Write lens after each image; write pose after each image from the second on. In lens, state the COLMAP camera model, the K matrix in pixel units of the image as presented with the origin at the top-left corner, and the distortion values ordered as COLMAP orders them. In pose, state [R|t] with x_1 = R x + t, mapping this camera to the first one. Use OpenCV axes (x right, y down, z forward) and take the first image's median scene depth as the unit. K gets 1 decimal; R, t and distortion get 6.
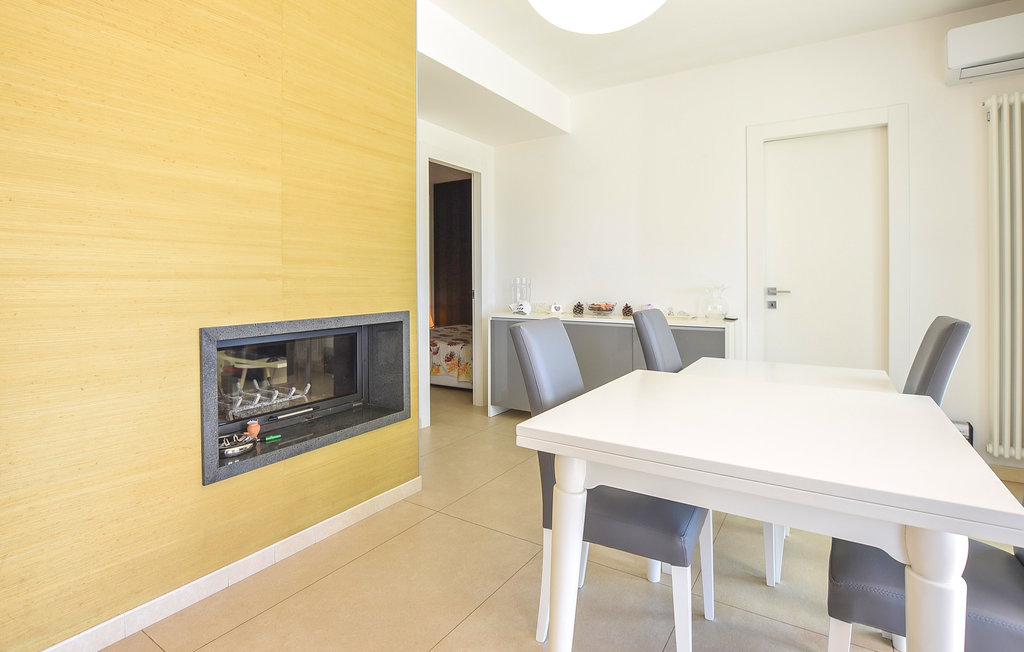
lens RADIAL K [[502.6, 0, 486.6], [0, 502.6, 284.3], [0, 0, 1]] dist [-0.038094, 0.000902]
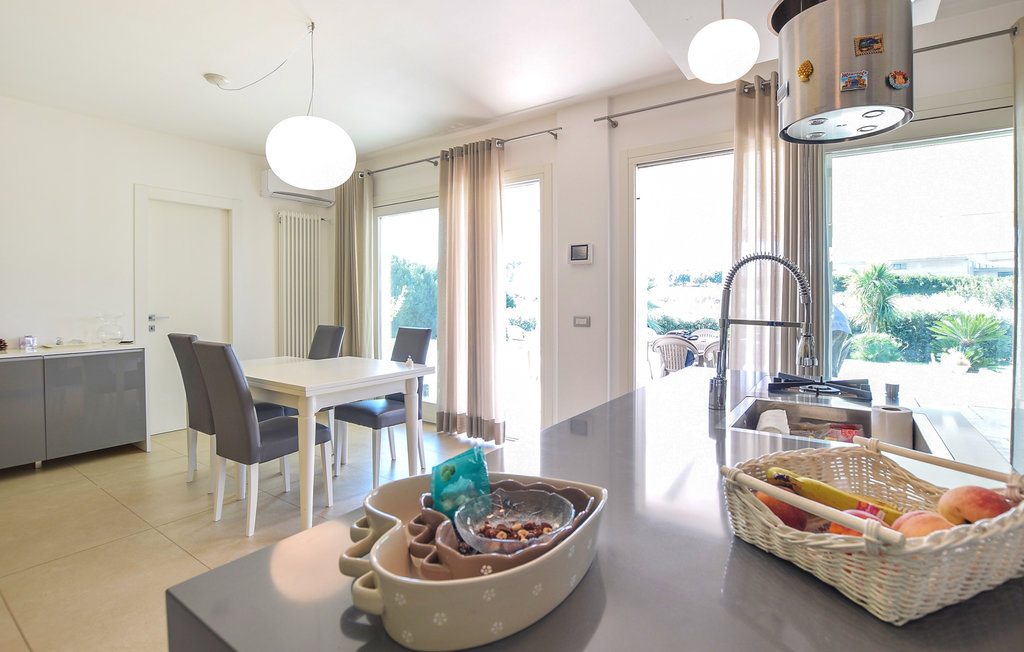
lens RADIAL K [[475.2, 0, 531.6], [0, 475.2, 311.1], [0, 0, 1]] dist [-0.034414, -0.000442]
pose [[-0.011244, -0.020126, 0.999734, -0.750135], [0.005910, 0.999779, 0.020194, -0.025328], [-0.999919, 0.006136, -0.011123, 0.042140]]
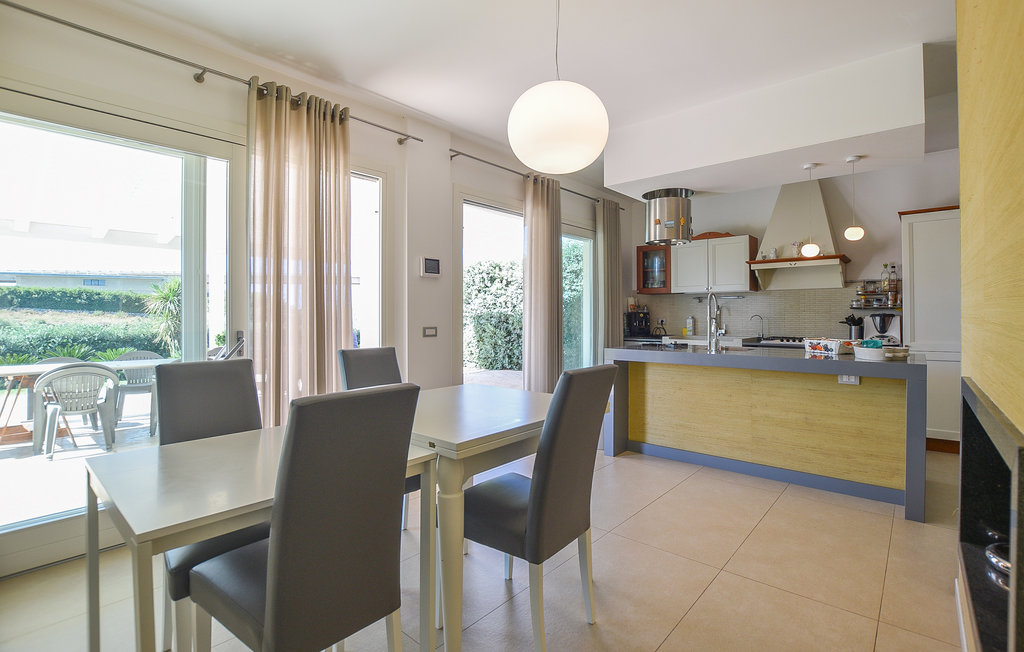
lens RADIAL K [[475.2, 0, 515.8], [0, 475.2, 322.2], [0, 0, 1]] dist [-0.034414, -0.000442]
pose [[-0.994734, 0.006915, 0.102258, 0.119517], [0.008871, 0.999786, 0.018688, -0.020843], [-0.102107, 0.019497, -0.994582, 1.161017]]
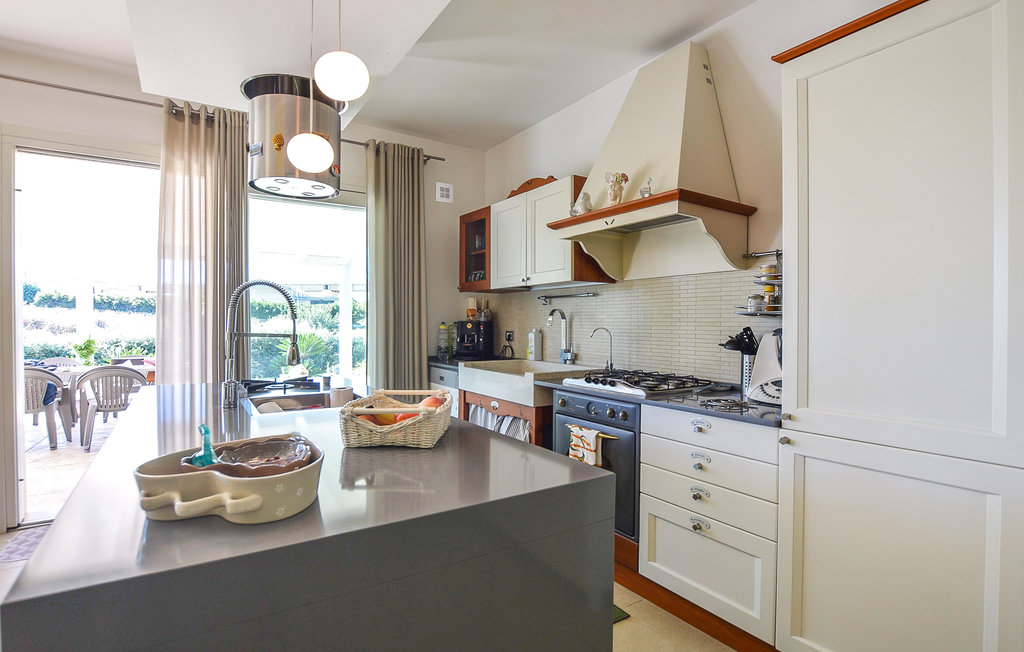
lens RADIAL K [[502.6, 0, 514.7], [0, 502.6, 327.4], [0, 0, 1]] dist [-0.038094, 0.000902]
pose [[-0.929995, -0.002045, 0.367566, -0.814616], [0.001741, 0.999949, 0.009970, -0.017653], [-0.367567, 0.009912, -0.929944, 0.279413]]
